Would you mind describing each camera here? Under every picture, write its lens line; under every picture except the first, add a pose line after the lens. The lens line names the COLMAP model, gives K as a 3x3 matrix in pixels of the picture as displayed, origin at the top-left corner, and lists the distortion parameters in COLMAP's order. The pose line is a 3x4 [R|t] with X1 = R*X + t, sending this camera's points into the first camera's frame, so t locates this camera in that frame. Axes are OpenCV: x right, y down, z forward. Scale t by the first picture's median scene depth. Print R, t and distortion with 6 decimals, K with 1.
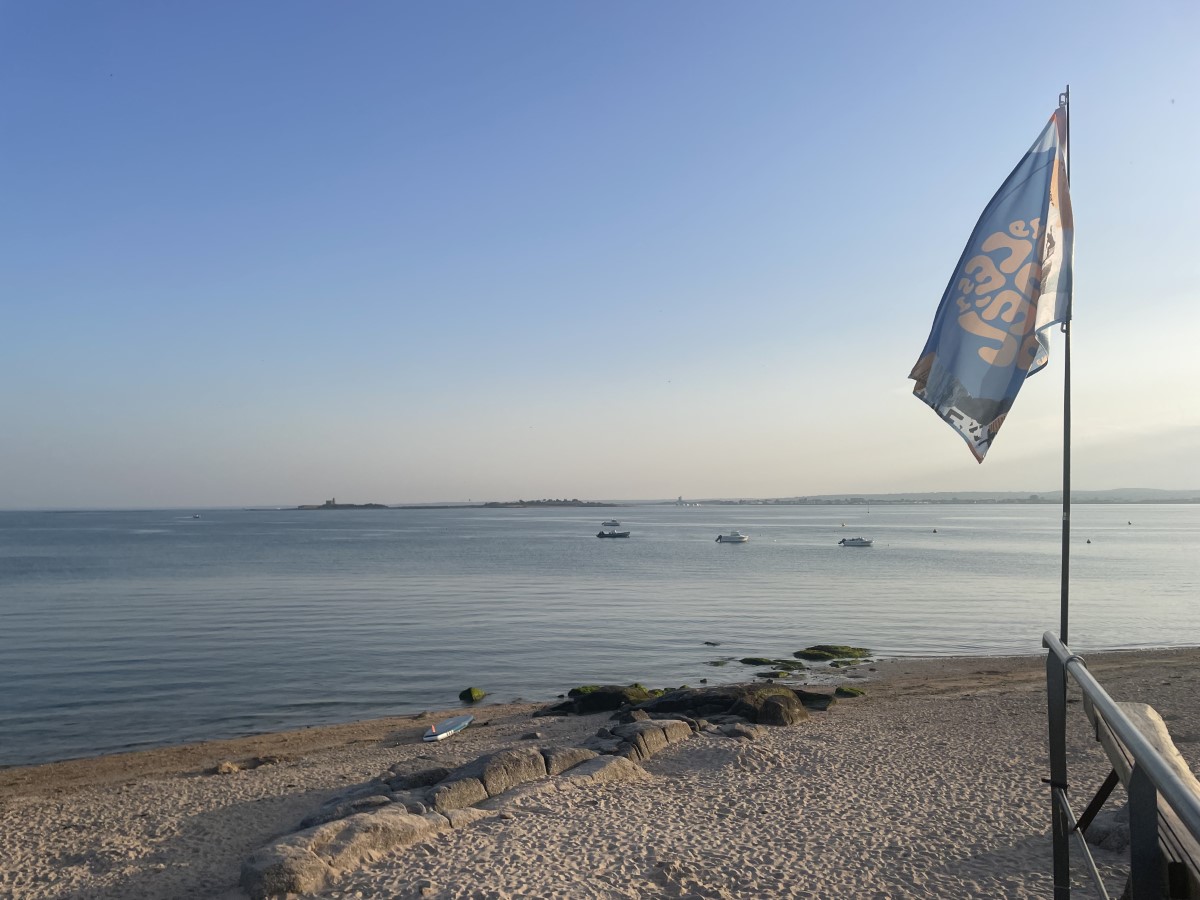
lens RADIAL K [[894.4, 0, 600.2], [0, 894.4, 444.8], [0, 0, 1]] dist [0.035890, -0.048071]
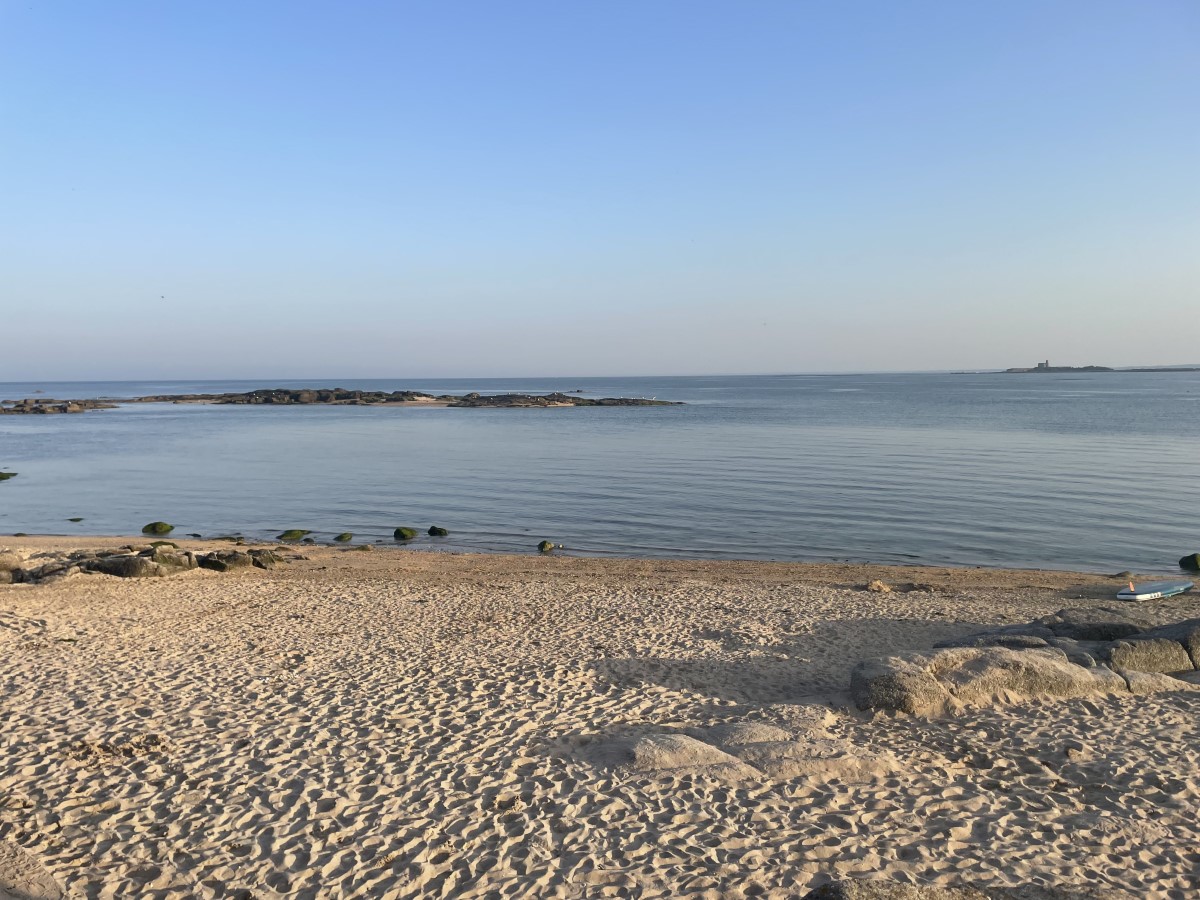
lens RADIAL K [[894.4, 0, 598.2], [0, 894.4, 454.6], [0, 0, 1]] dist [0.035890, -0.048071]
pose [[0.731275, 0.052070, -0.680092, 0.011602], [0.056657, 0.988999, 0.136642, 0.110021], [0.679726, -0.138455, 0.720280, 0.198762]]
